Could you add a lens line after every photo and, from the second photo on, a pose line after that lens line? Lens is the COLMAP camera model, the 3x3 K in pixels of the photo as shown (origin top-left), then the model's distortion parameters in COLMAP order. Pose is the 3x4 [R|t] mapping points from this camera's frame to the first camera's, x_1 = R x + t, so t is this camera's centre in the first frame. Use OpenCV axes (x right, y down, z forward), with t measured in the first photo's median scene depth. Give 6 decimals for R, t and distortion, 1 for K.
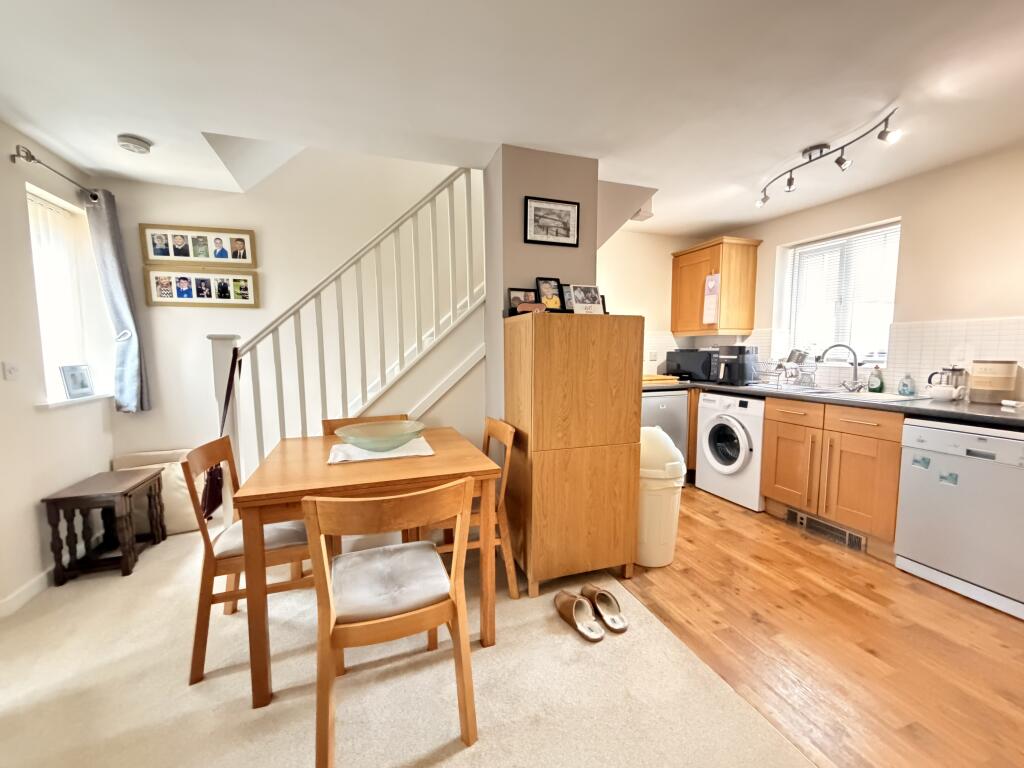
lens RADIAL K [[409.6, 0, 513.1], [0, 409.6, 385.6], [0, 0, 1]] dist [0.000916, 0.000225]
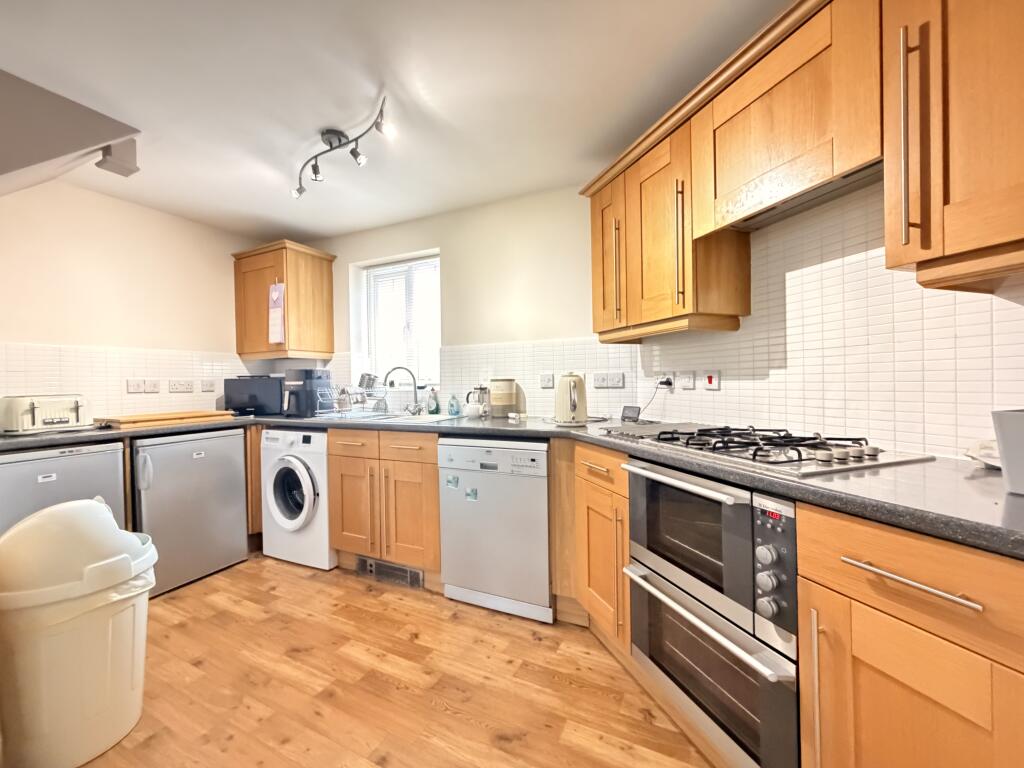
lens RADIAL K [[409.6, 0, 513.1], [0, 409.6, 385.6], [0, 0, 1]] dist [0.000916, 0.000225]
pose [[0.704407, -0.014762, 0.709643, 0.302121], [0.078026, 0.995335, -0.056745, 0.018711], [-0.705494, 0.095342, 0.702273, 0.141976]]
